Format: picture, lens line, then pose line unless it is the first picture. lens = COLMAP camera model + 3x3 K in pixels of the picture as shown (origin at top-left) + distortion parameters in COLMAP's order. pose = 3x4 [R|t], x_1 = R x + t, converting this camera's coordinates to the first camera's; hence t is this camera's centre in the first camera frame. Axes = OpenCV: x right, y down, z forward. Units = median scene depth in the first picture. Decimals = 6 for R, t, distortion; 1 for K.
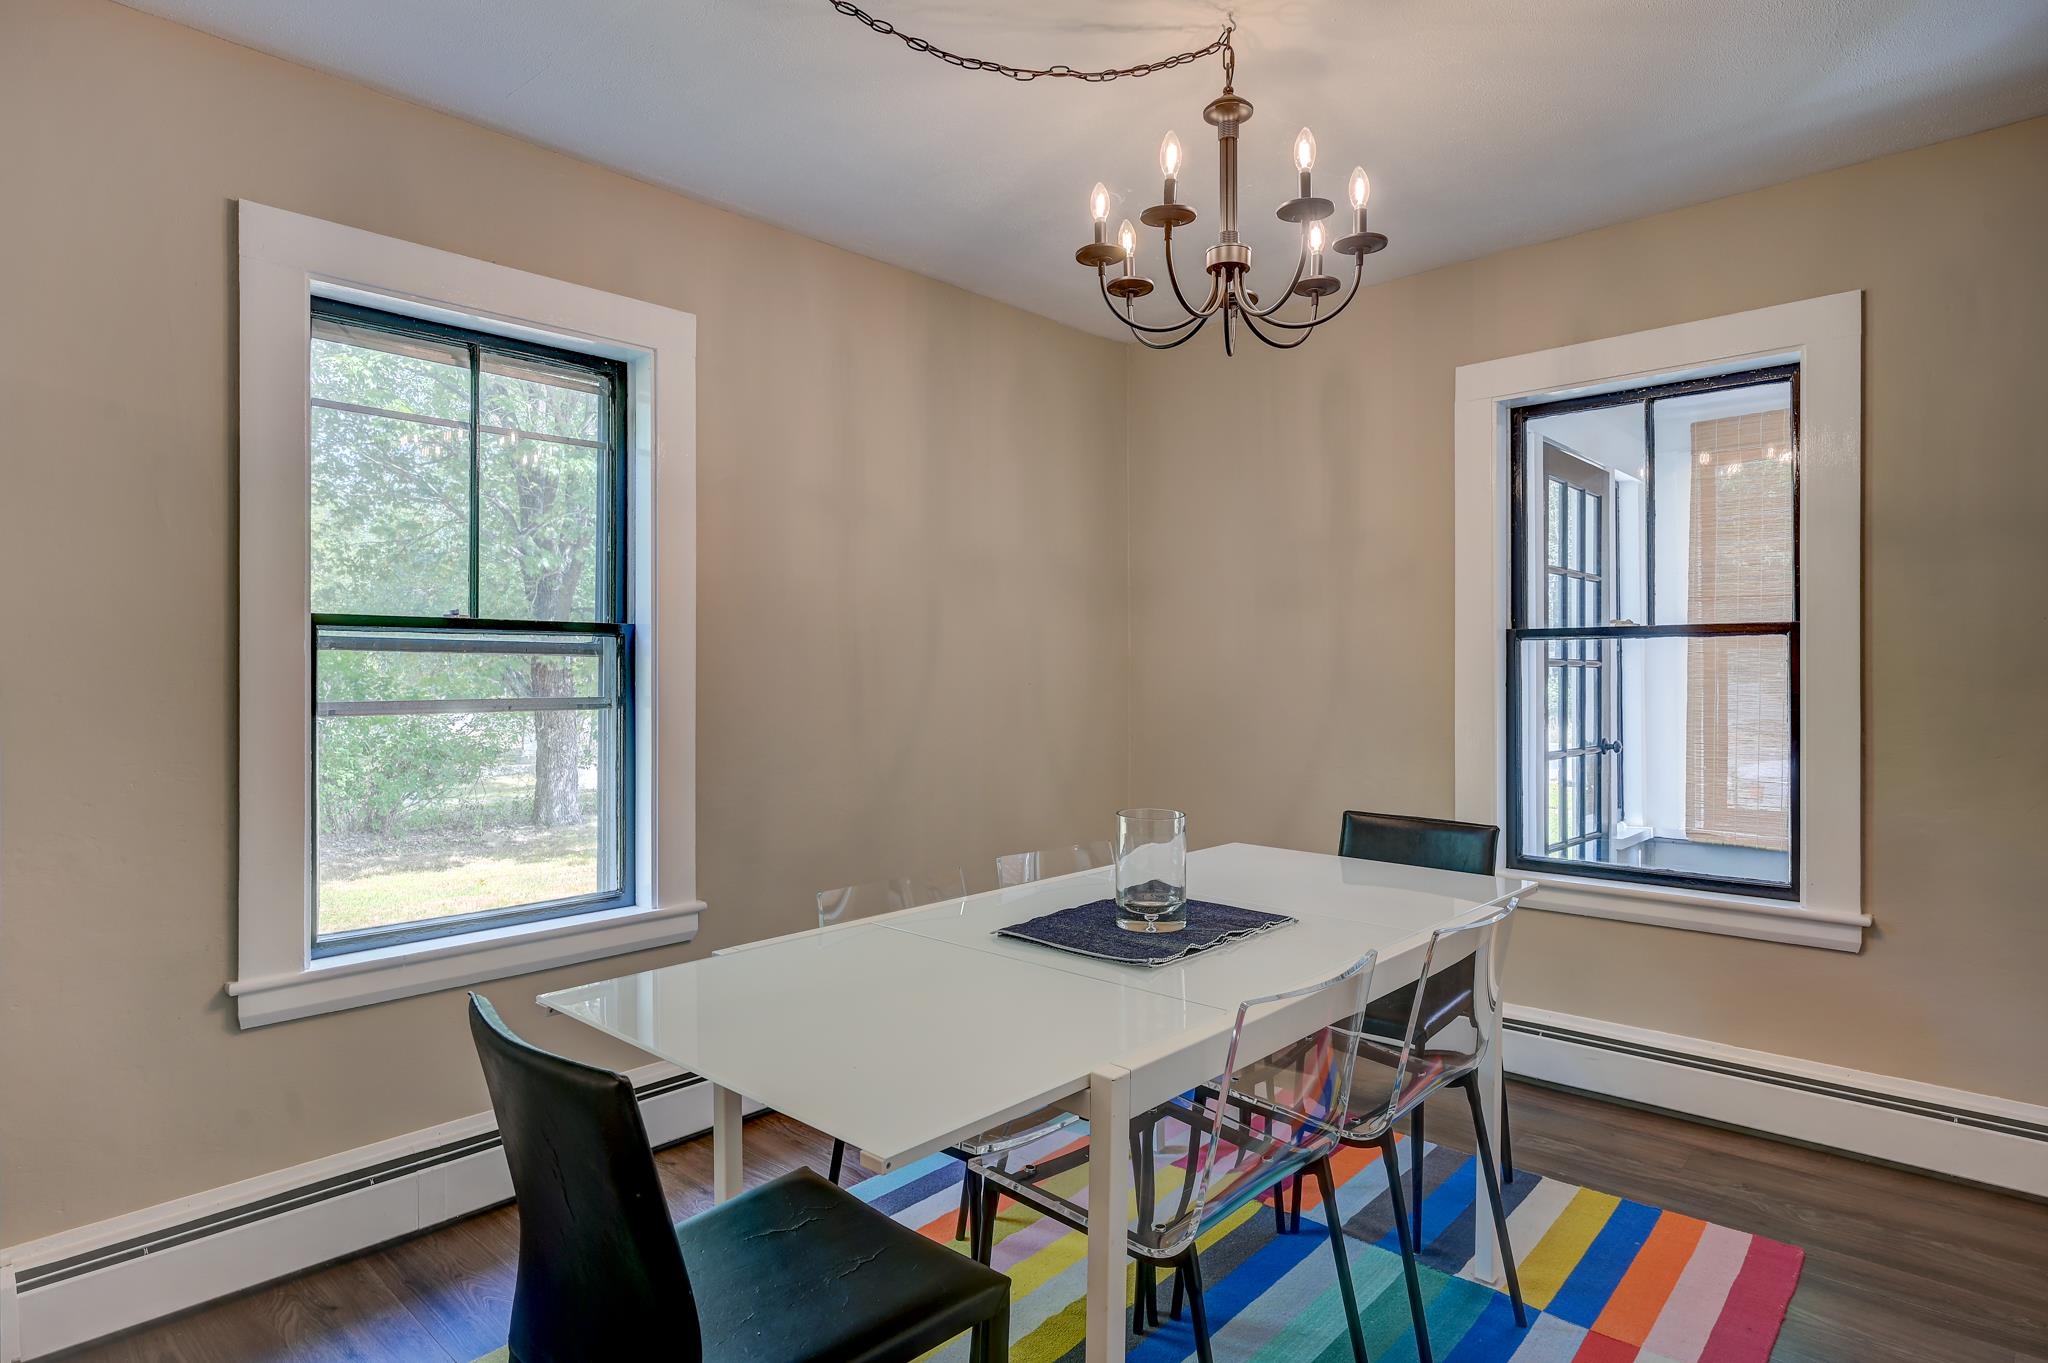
lens RADIAL K [[1135.7, 0, 1029.8], [0, 1135.7, 670.9], [0, 0, 1]] dist [-0.002064, 0.003944]
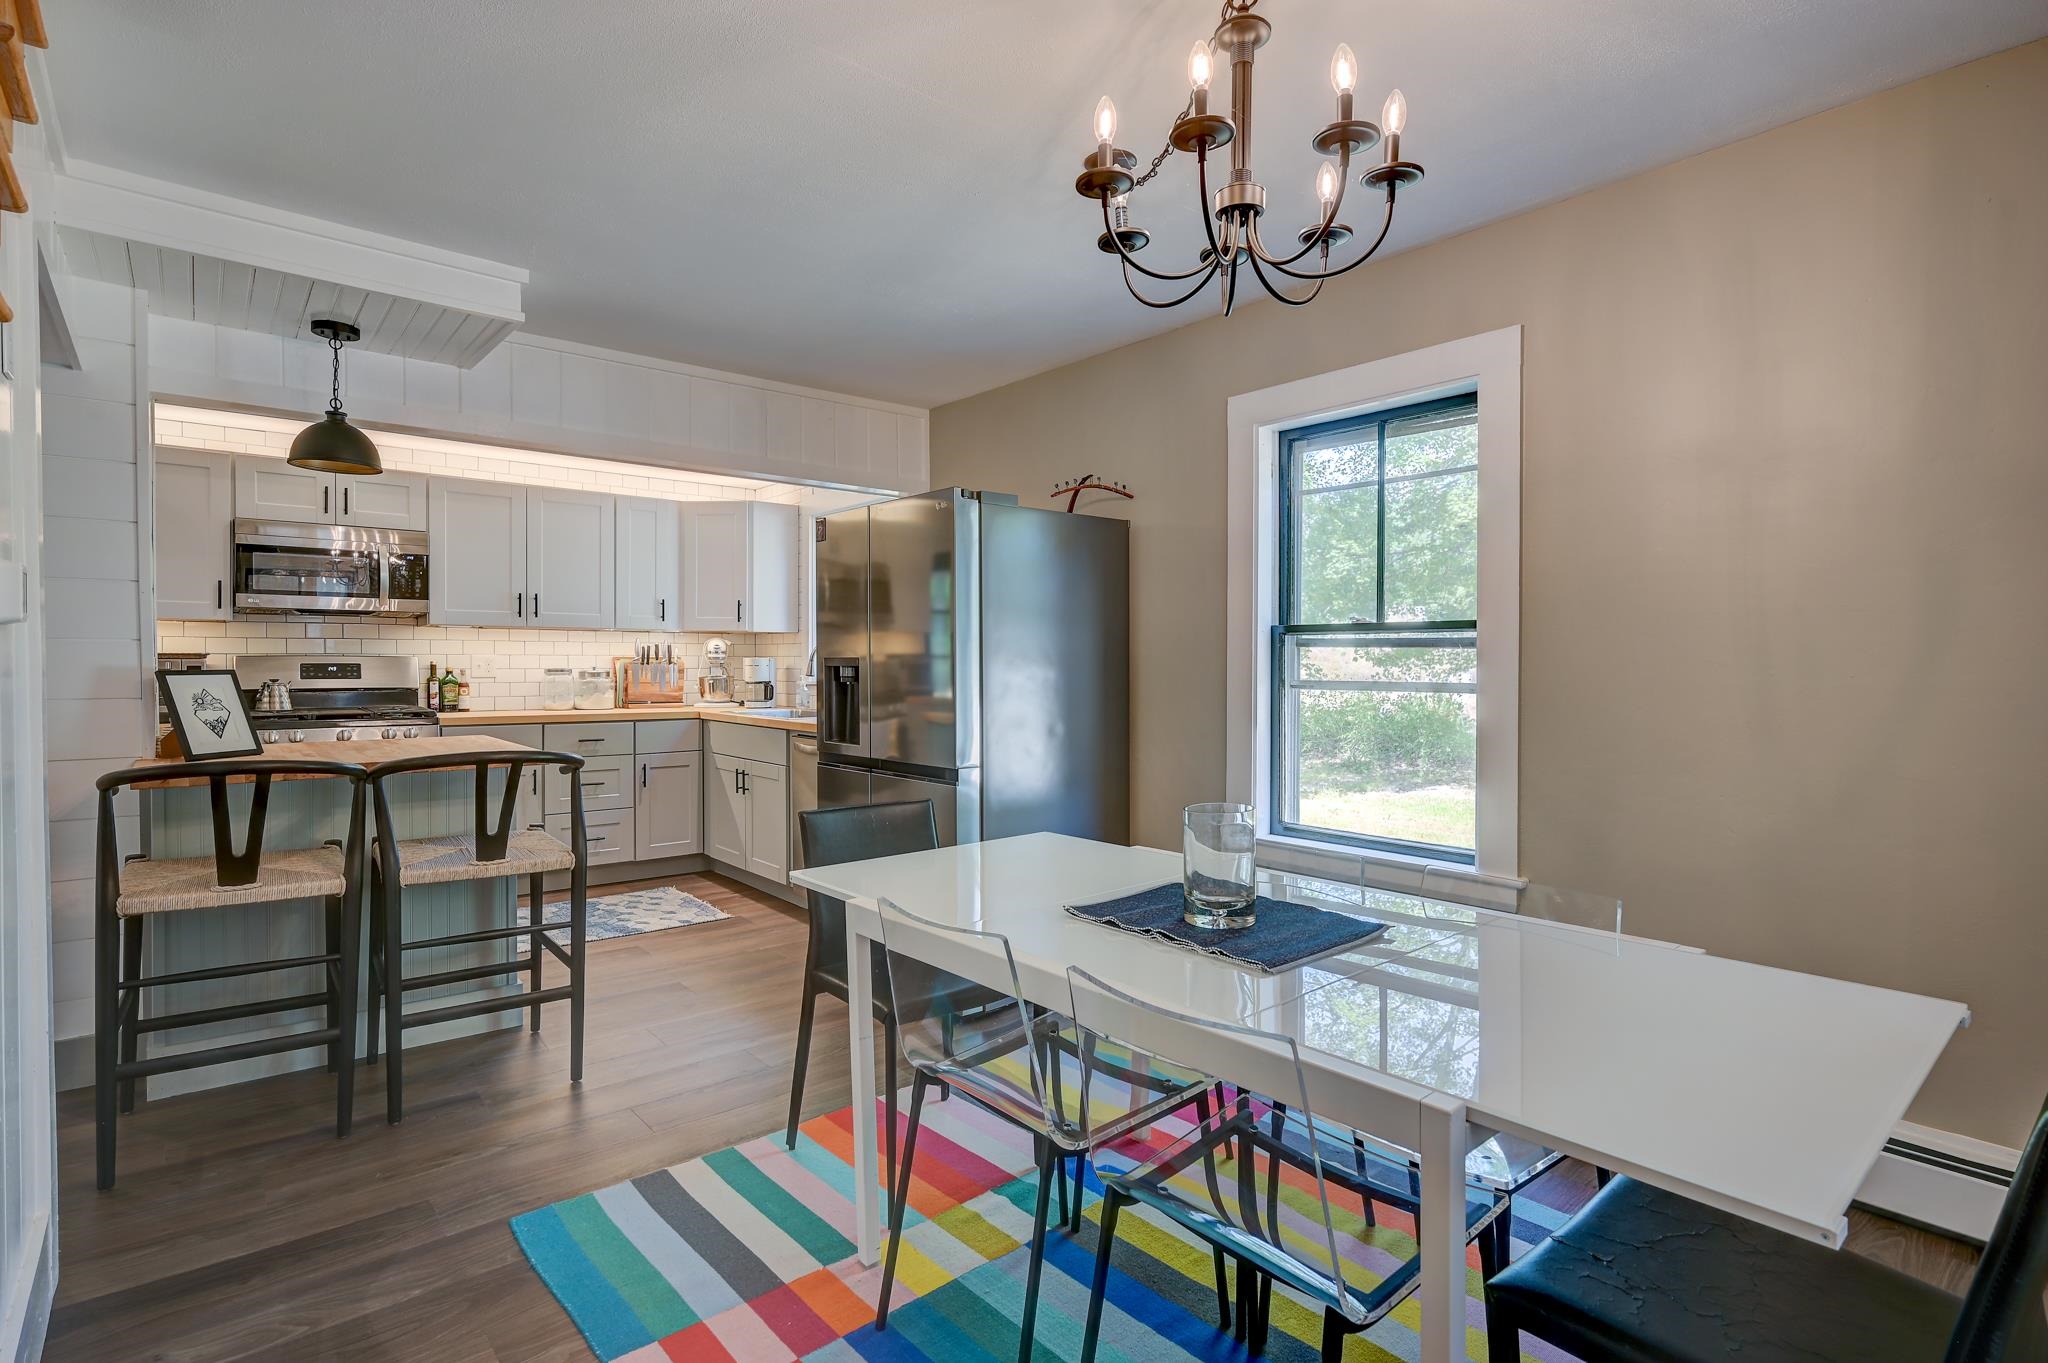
lens RADIAL K [[990.3, 0, 1022.8], [0, 990.3, 673.5], [0, 0, 1]] dist [0.002759, -0.000921]
pose [[-0.124652, 0.015799, -0.992075, 0.713520], [-0.000102, 0.999873, 0.015936, -0.003885], [0.992200, 0.002088, -0.124635, 0.687009]]
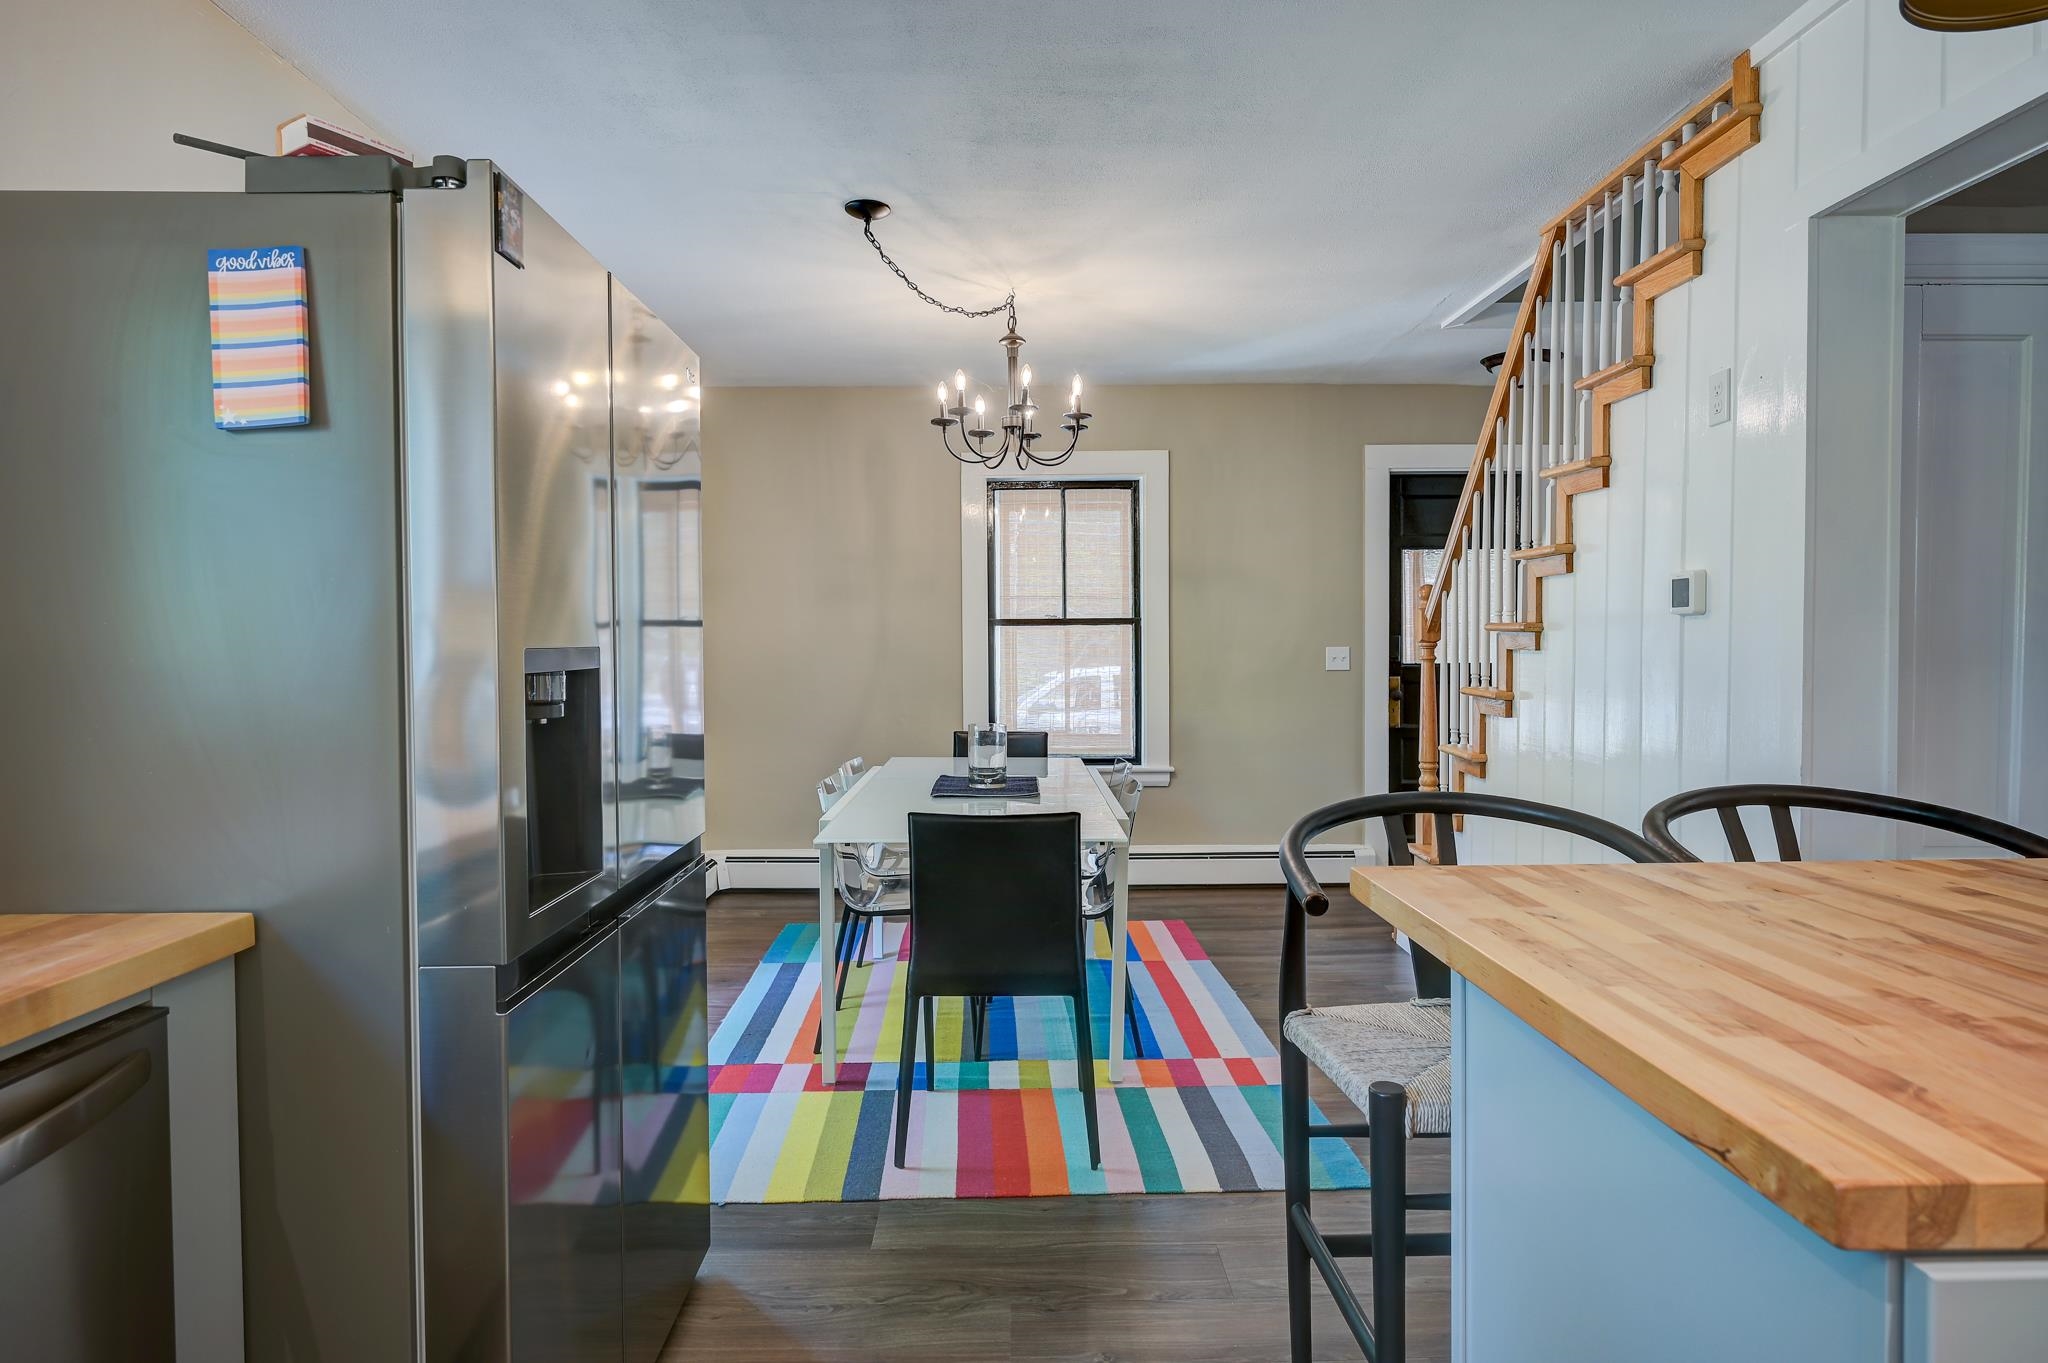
lens RADIAL K [[1135.7, 0, 1013.9], [0, 1135.7, 668.4], [0, 0, 1]] dist [-0.002064, 0.003944]
pose [[0.732273, -0.020330, 0.680707, -0.795505], [0.006215, 0.999712, 0.023172, -0.004691], [-0.680983, -0.012738, 0.732189, -0.259363]]
